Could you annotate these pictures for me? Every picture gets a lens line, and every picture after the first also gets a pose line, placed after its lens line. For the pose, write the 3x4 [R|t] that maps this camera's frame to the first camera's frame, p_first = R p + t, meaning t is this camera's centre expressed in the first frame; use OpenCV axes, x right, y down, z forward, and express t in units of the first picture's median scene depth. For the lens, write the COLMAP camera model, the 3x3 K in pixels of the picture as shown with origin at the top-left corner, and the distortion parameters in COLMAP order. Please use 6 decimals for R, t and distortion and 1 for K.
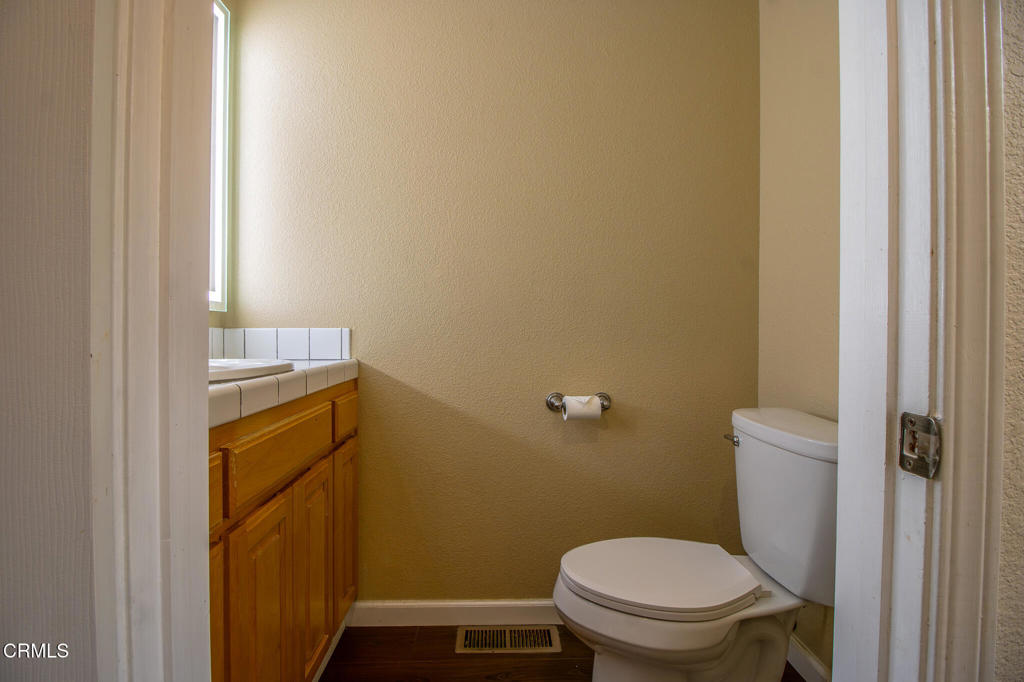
lens RADIAL K [[473.8, 0, 509.7], [0, 473.8, 338.1], [0, 0, 1]] dist [-0.008152, -0.007977]
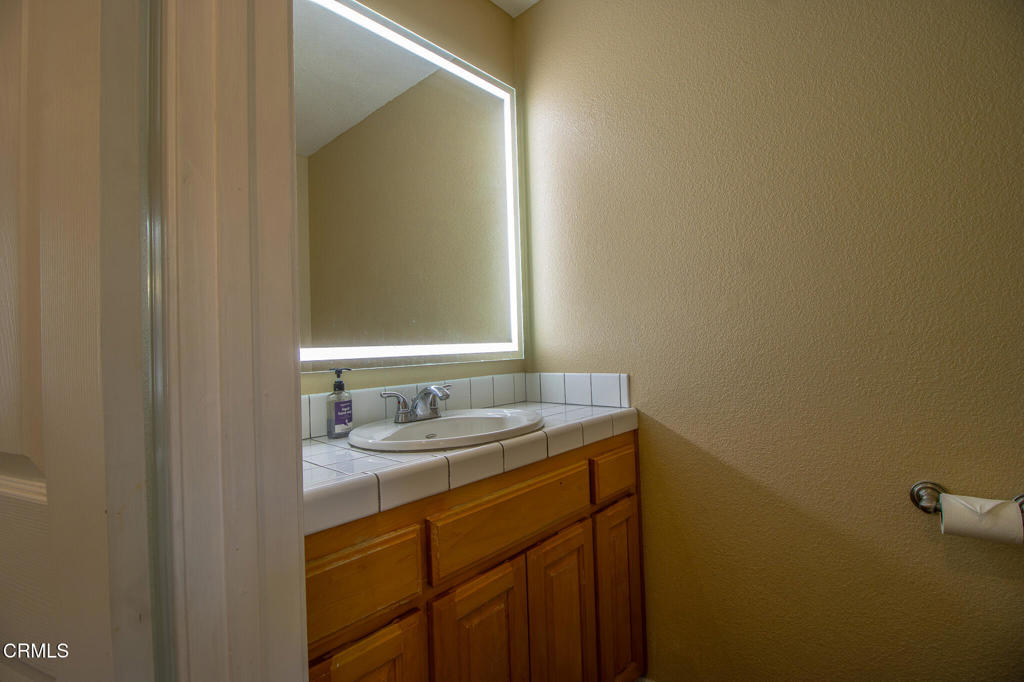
lens RADIAL K [[473.8, 0, 509.0], [0, 473.8, 337.2], [0, 0, 1]] dist [-0.008152, -0.007977]
pose [[0.706291, -0.040126, -0.706783, 0.192465], [0.029226, 0.999194, -0.027521, -0.093535], [0.707318, -0.001218, 0.706894, 0.236076]]
